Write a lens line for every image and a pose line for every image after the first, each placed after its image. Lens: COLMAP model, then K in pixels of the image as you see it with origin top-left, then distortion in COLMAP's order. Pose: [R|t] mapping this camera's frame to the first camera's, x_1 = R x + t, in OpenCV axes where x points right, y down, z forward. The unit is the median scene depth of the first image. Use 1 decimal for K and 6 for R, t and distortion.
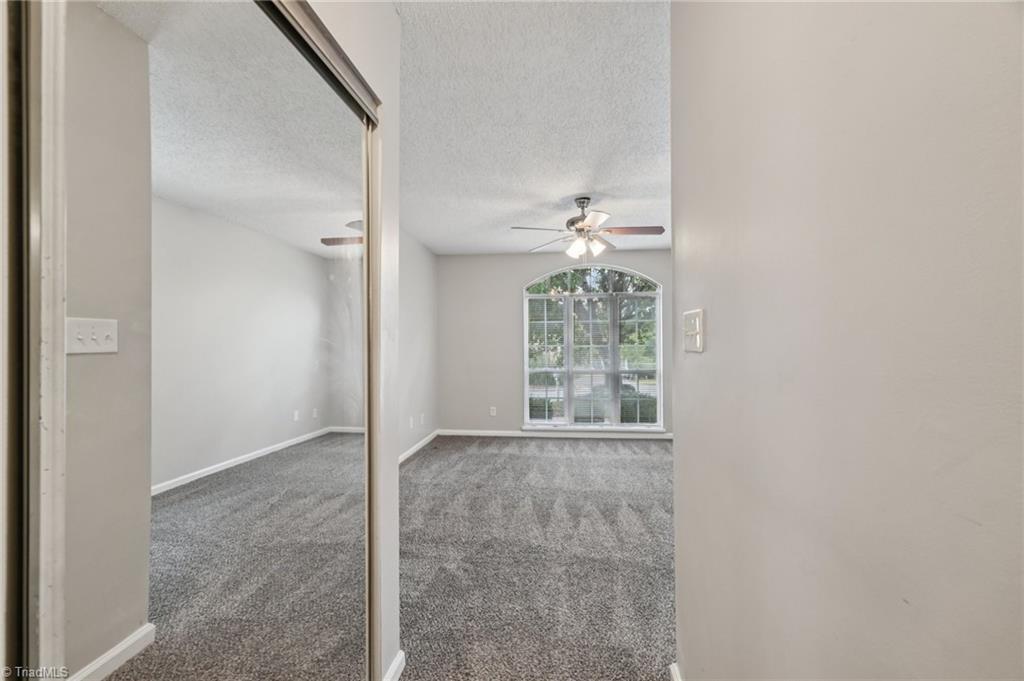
lens RADIAL K [[430.3, 0, 512.0], [0, 430.3, 340.5], [0, 0, 1]] dist [-0.005596, 0.000207]
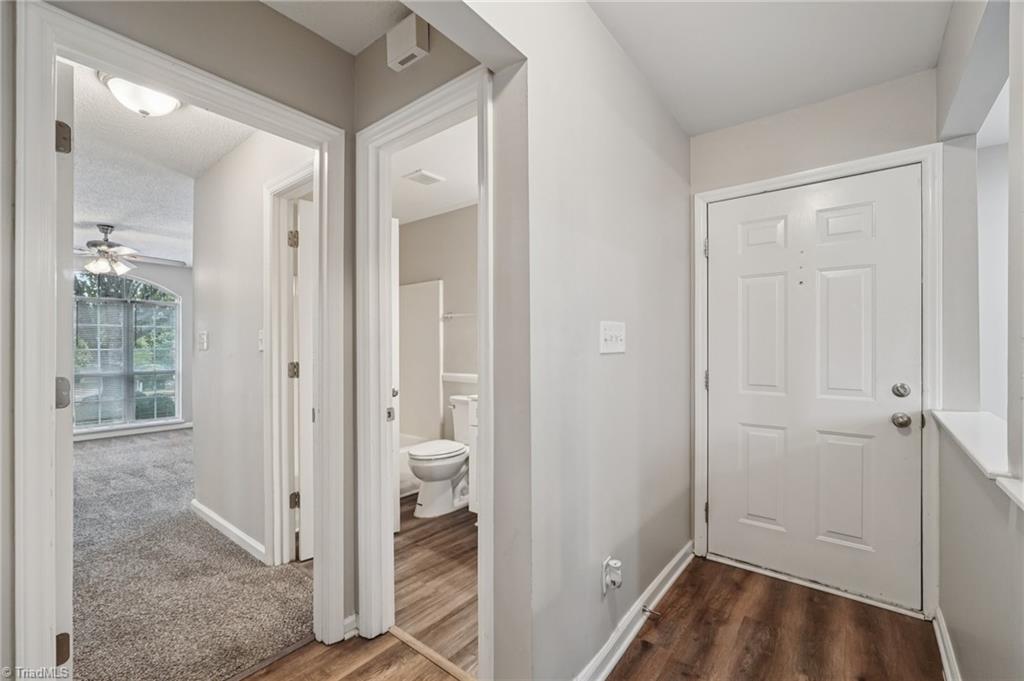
lens RADIAL K [[430.3, 0, 512.0], [0, 430.3, 340.5], [0, 0, 1]] dist [-0.005596, 0.000207]
pose [[0.540509, 0.007555, 0.841304, -0.176100], [-0.000847, 0.999964, -0.008435, -0.001086], [-0.841338, 0.003847, 0.540496, -0.466030]]
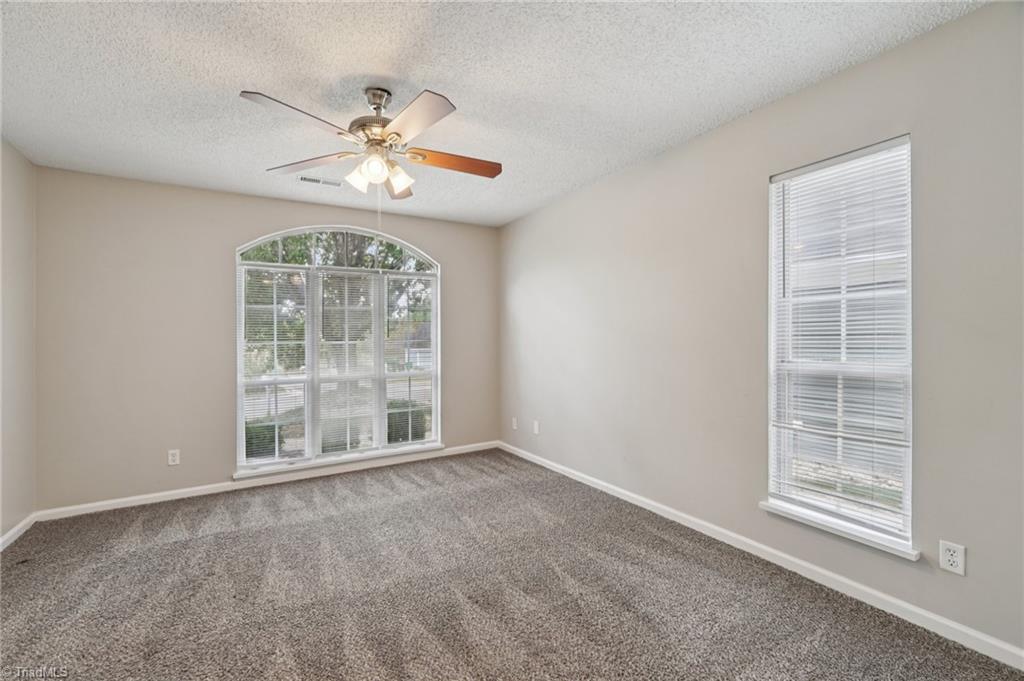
lens RADIAL K [[430.3, 0, 512.0], [0, 430.3, 340.5], [0, 0, 1]] dist [-0.005596, 0.000207]
pose [[0.796692, -0.004896, 0.604365, -0.035691], [0.000647, 0.999974, 0.007248, 0.005087], [-0.604385, -0.005384, 0.796675, 0.330102]]
